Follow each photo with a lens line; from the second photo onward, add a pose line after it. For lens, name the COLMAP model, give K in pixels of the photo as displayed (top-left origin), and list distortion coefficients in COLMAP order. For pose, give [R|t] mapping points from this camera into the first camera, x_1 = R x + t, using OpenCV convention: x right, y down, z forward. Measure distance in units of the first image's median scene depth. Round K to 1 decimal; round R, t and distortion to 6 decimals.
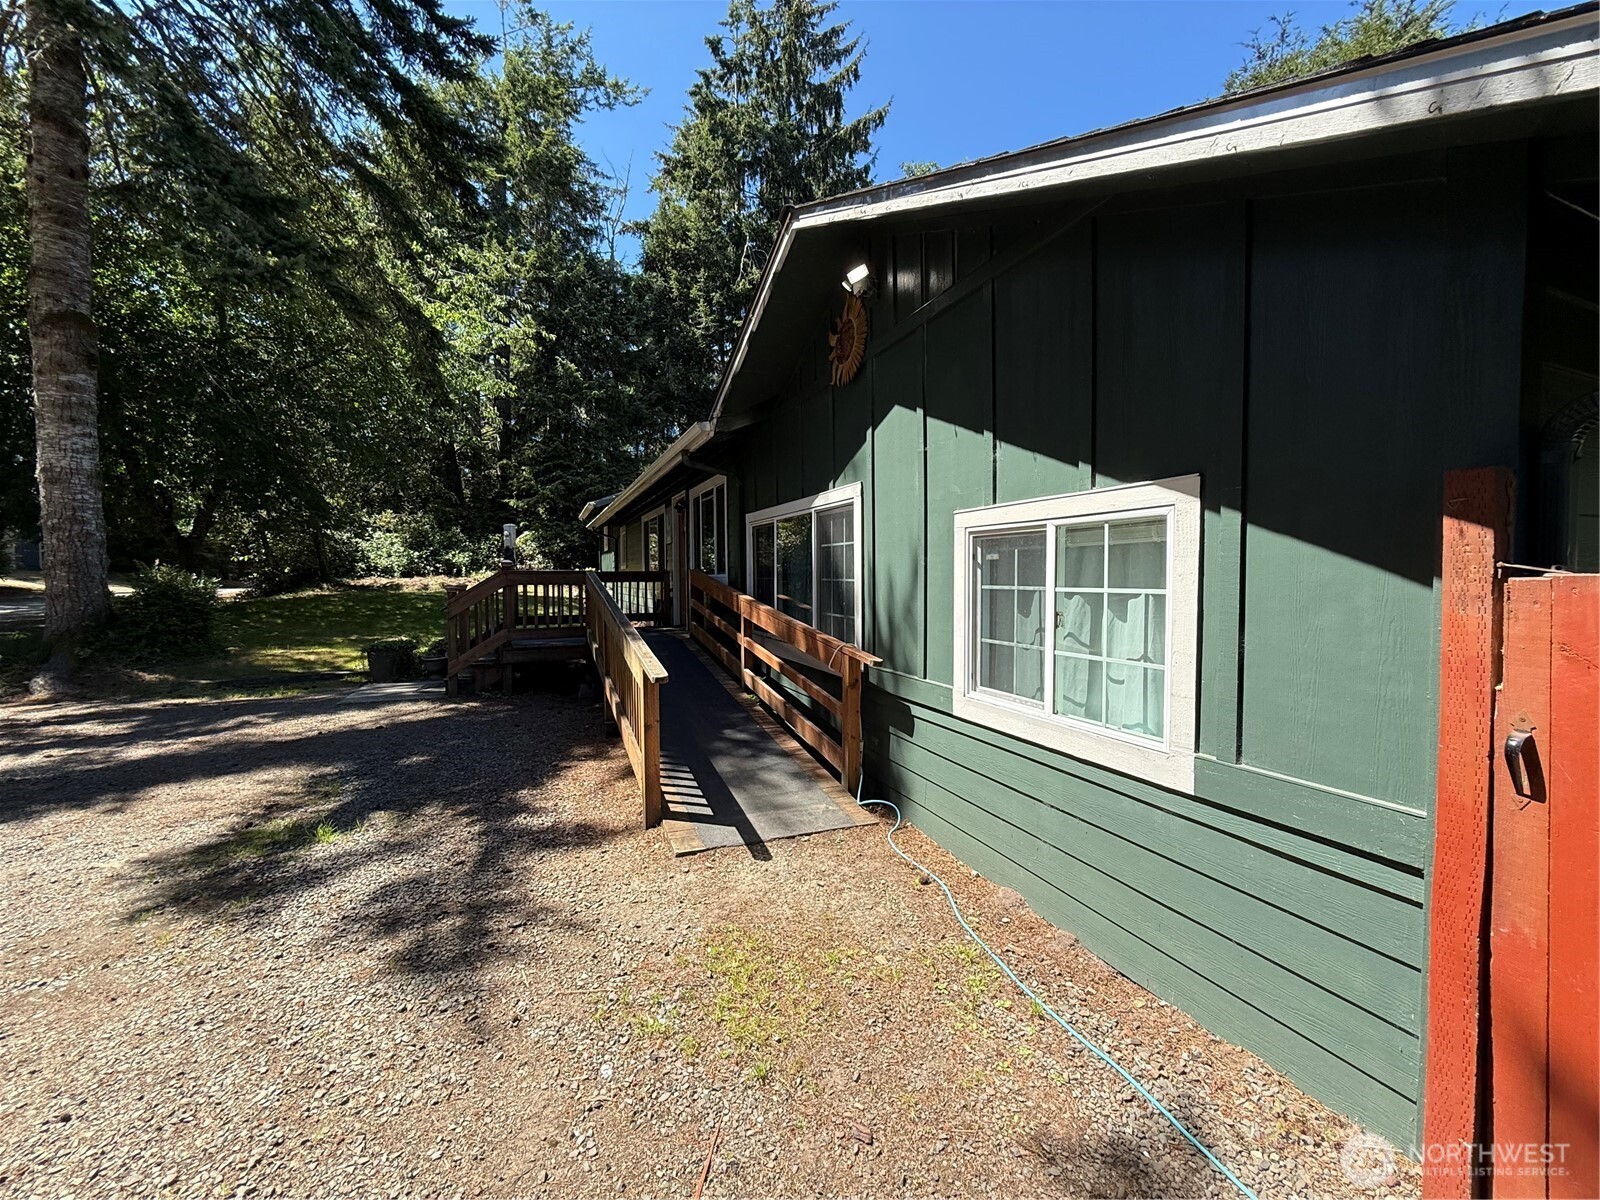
lens RADIAL K [[633.8, 0, 800.0], [0, 633.8, 600.0], [0, 0, 1]] dist [0.001117, -0.000395]
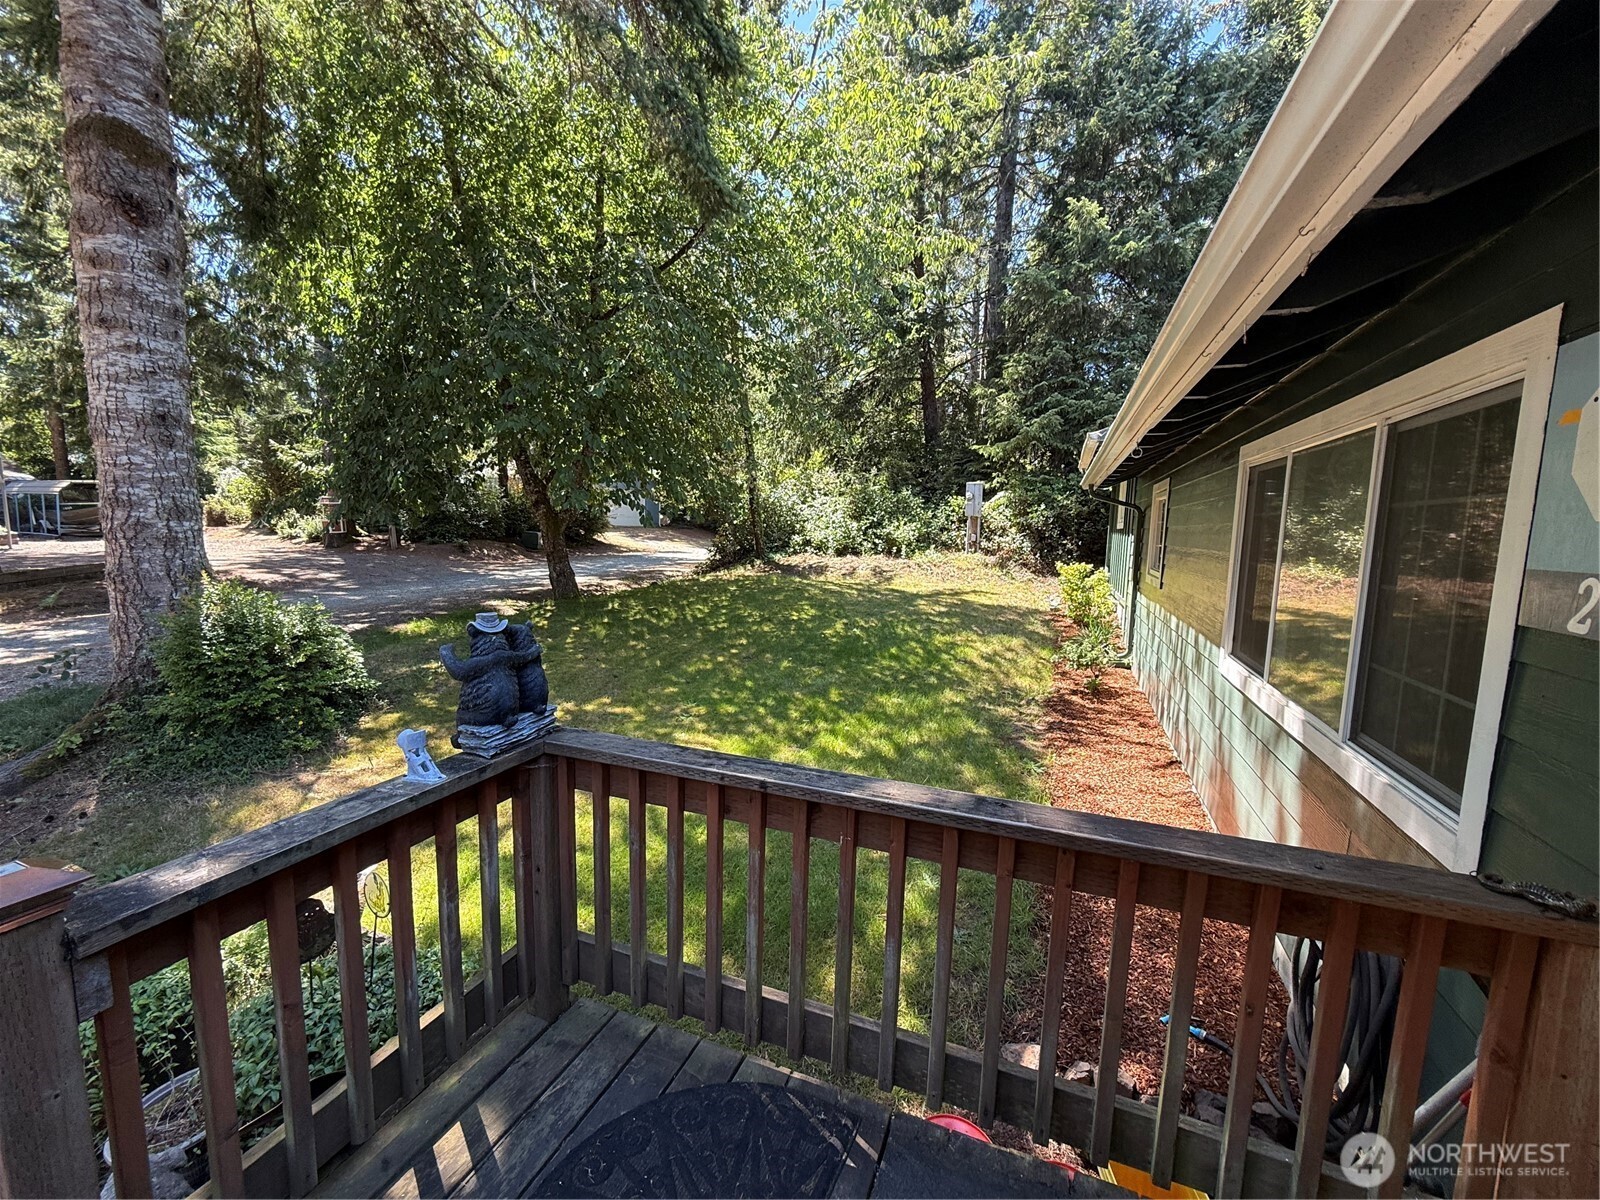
lens RADIAL K [[633.8, 0, 800.0], [0, 633.8, 600.0], [0, 0, 1]] dist [0.001117, -0.000395]
pose [[0.714158, 0.102270, -0.692473, -0.122873], [-0.053766, 0.994361, 0.091405, -0.051292], [0.697916, -0.028046, 0.715630, 0.426443]]
